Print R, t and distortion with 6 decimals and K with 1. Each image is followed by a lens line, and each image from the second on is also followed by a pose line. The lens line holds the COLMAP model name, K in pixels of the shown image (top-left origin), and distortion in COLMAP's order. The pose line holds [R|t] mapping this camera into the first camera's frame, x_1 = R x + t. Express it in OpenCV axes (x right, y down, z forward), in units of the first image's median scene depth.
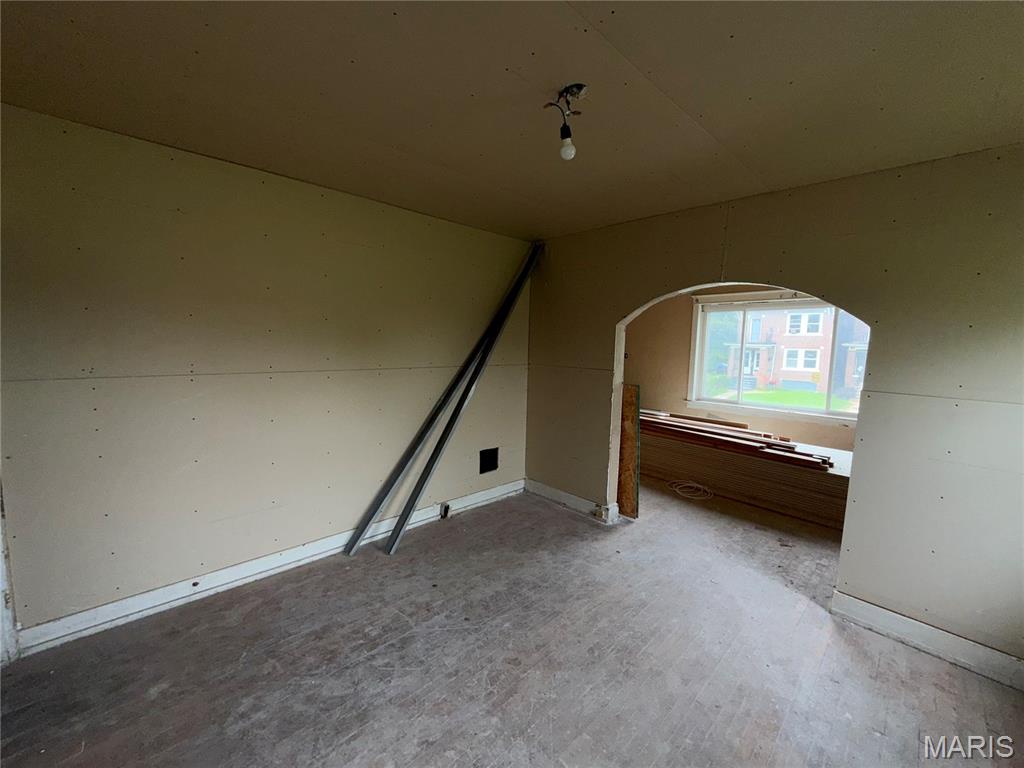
lens RADIAL K [[408.2, 0, 507.3], [0, 408.2, 384.7], [0, 0, 1]] dist [-0.000692, 0.000353]
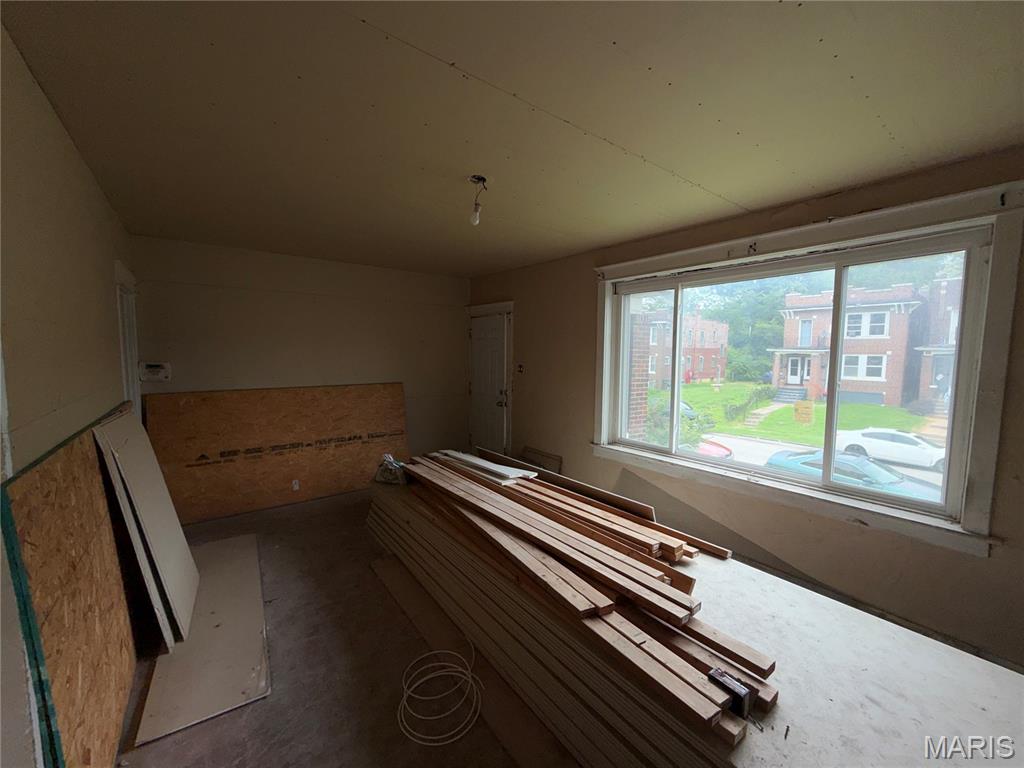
lens RADIAL K [[408.2, 0, 507.3], [0, 408.2, 384.7], [0, 0, 1]] dist [-0.000692, 0.000353]
pose [[0.994181, -0.005120, -0.107603, 0.078731], [0.002628, 0.999725, -0.023292, -0.007001], [0.107692, 0.022874, 0.993921, 0.081110]]
